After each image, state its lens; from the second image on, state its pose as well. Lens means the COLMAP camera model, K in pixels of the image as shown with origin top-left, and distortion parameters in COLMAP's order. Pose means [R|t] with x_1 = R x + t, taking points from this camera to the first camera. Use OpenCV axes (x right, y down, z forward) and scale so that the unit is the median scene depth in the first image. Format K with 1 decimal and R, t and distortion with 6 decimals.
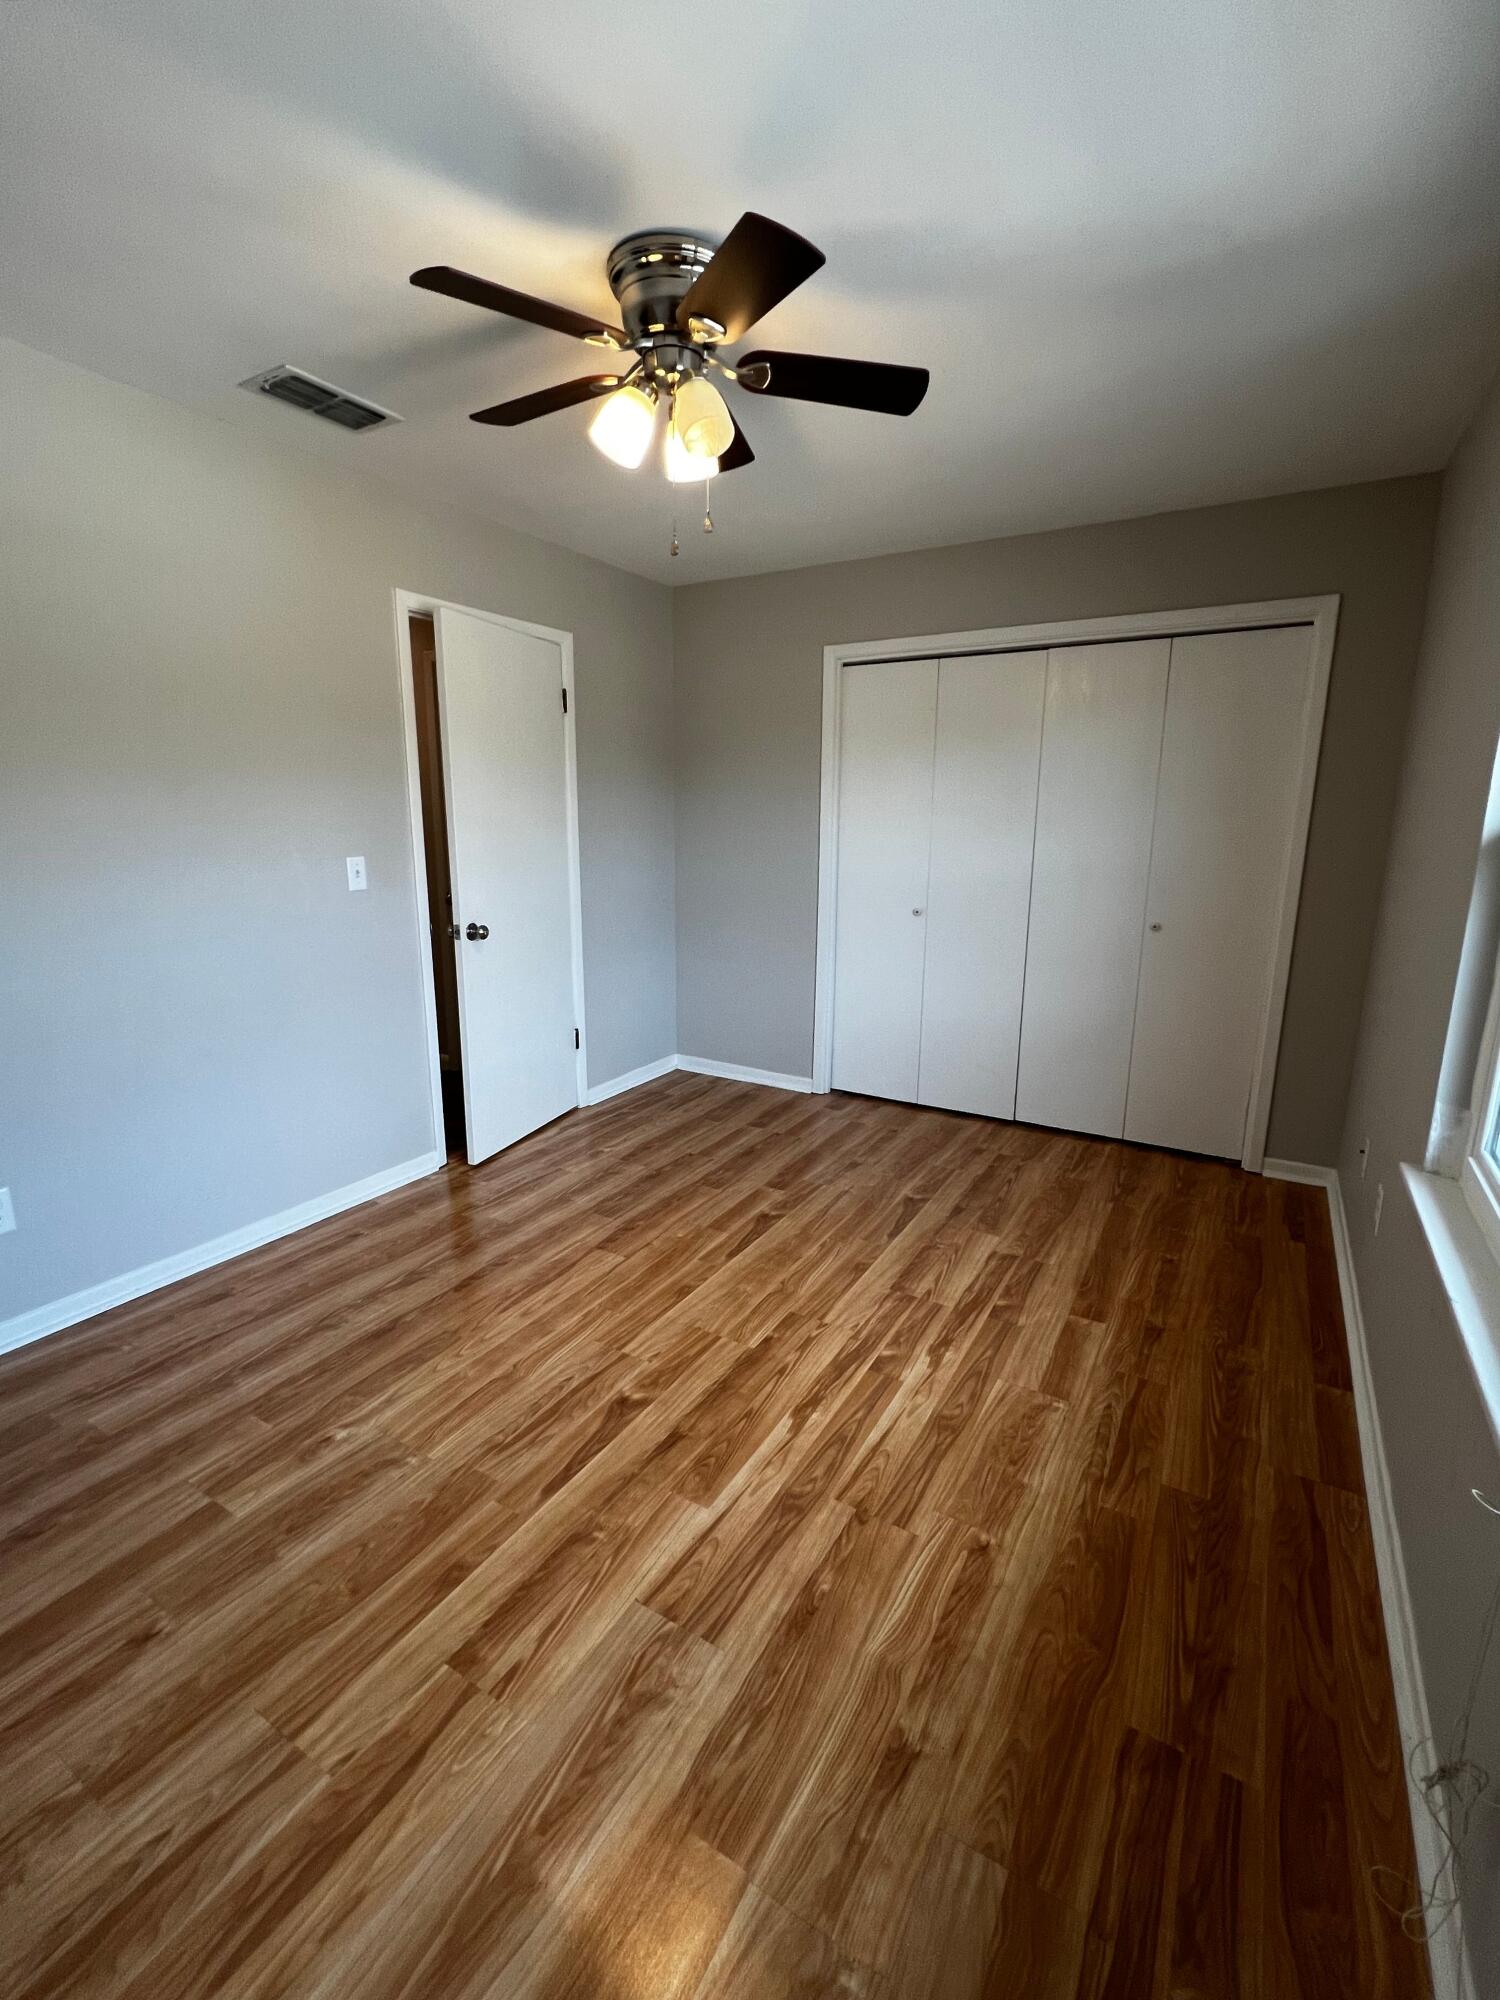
lens RADIAL K [[868.2, 0, 753.3], [0, 868.2, 1000.3], [0, 0, 1]] dist [0.002342, 0.000503]
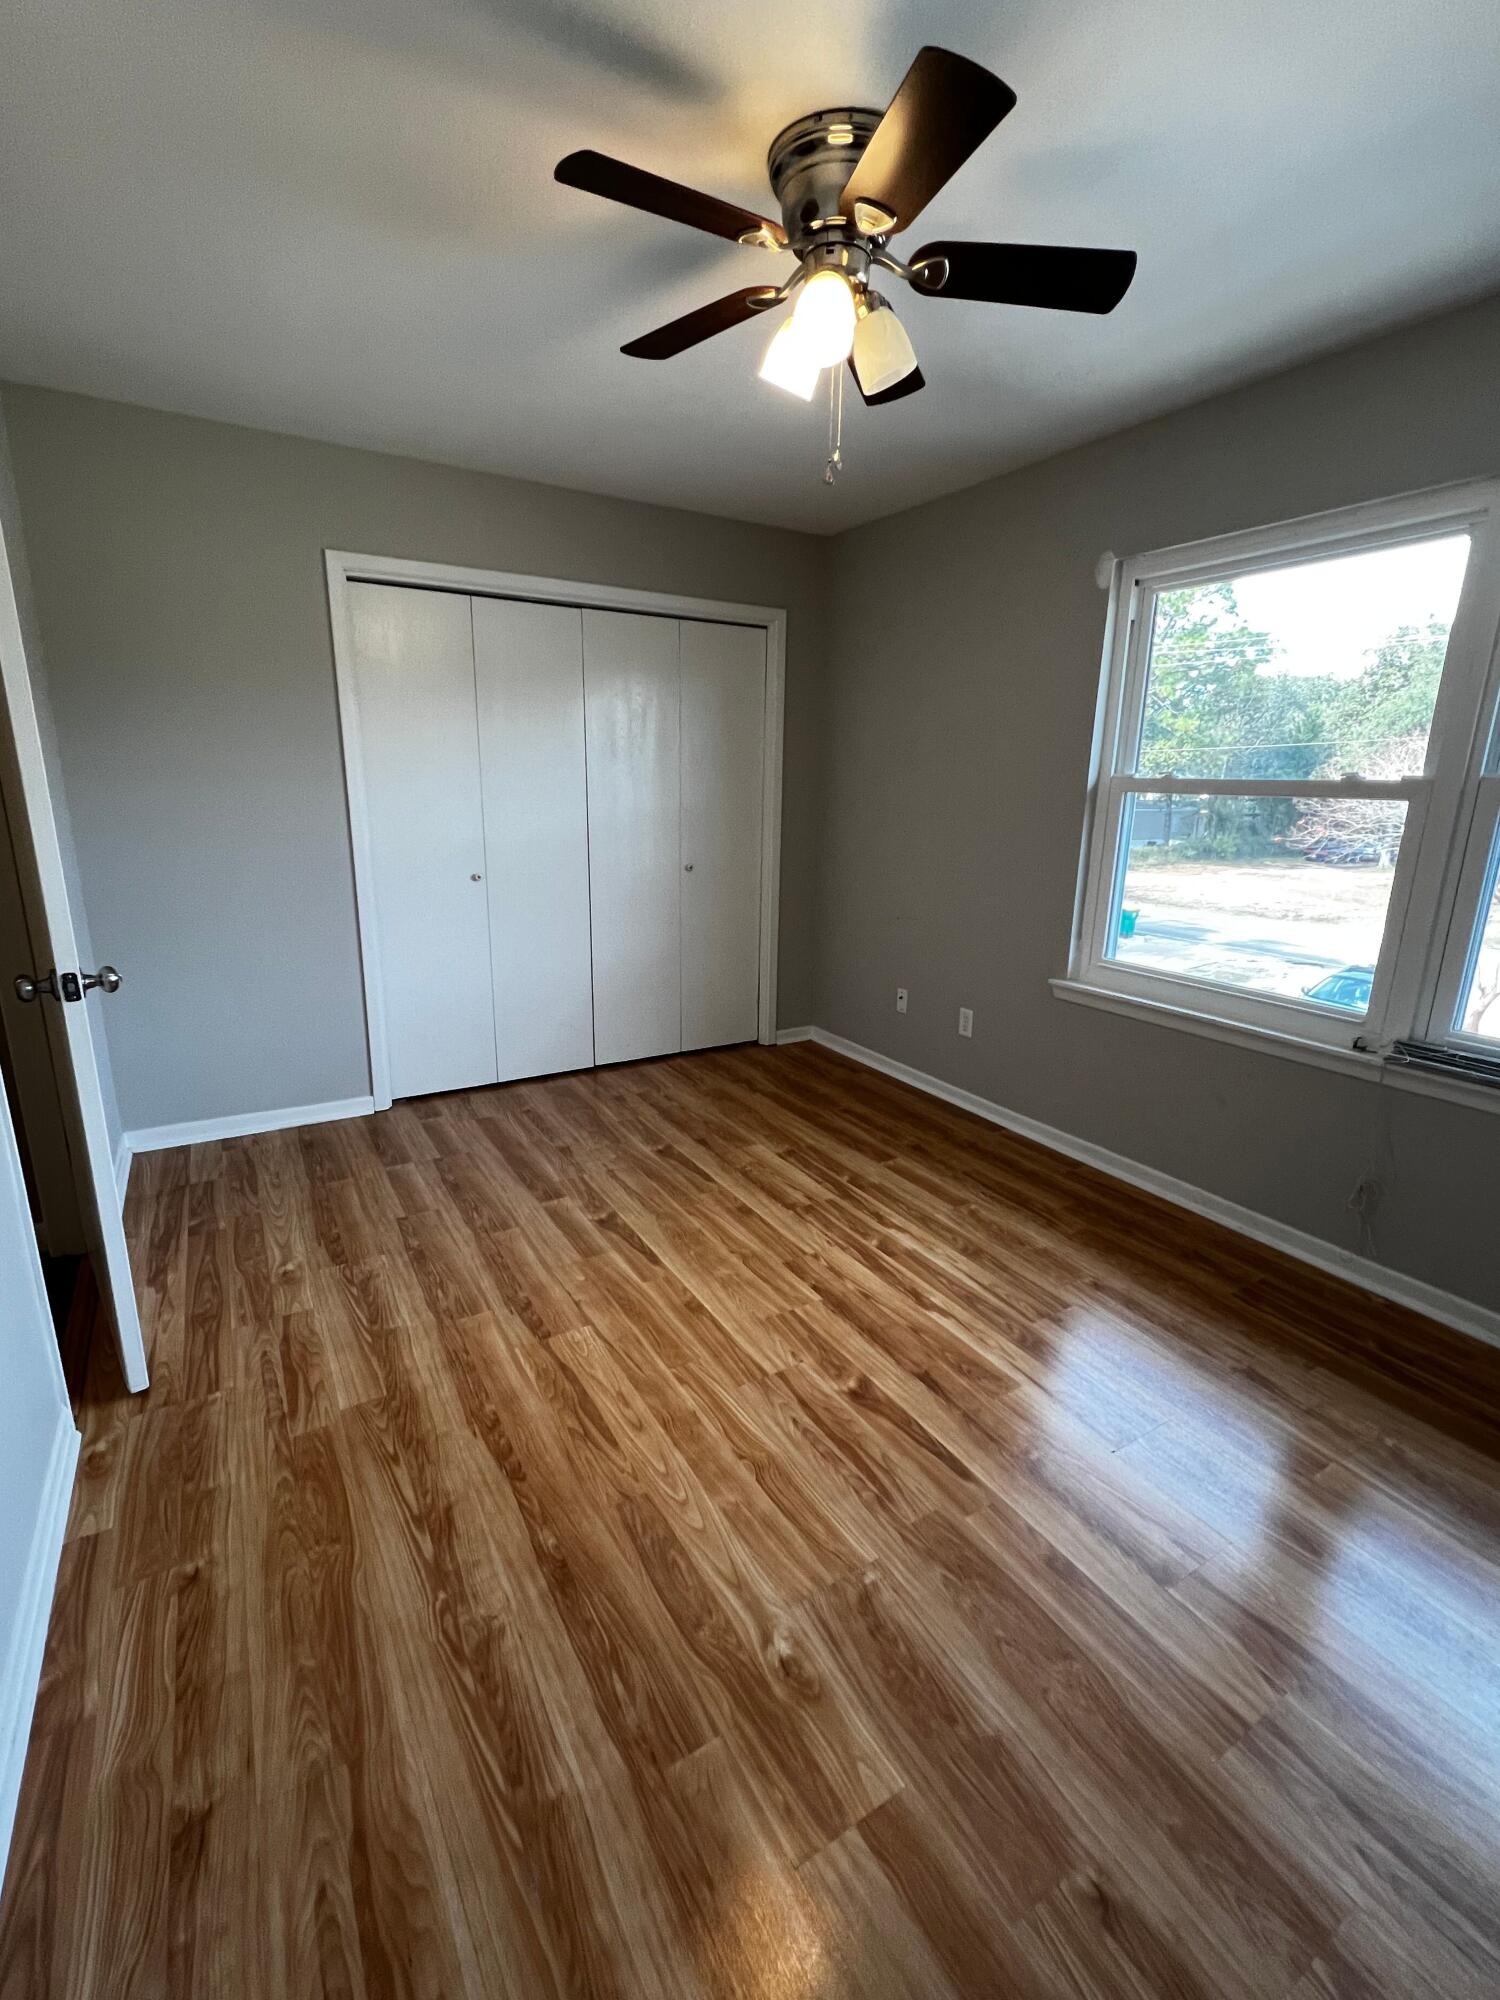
lens RADIAL K [[868.2, 0, 747.4], [0, 868.2, 999.0], [0, 0, 1]] dist [0.002342, 0.000503]
pose [[0.479371, -0.214628, 0.850963, -0.721011], [0.172520, 0.973761, 0.148415, -0.095430], [-0.860489, 0.075663, 0.503820, 0.458992]]
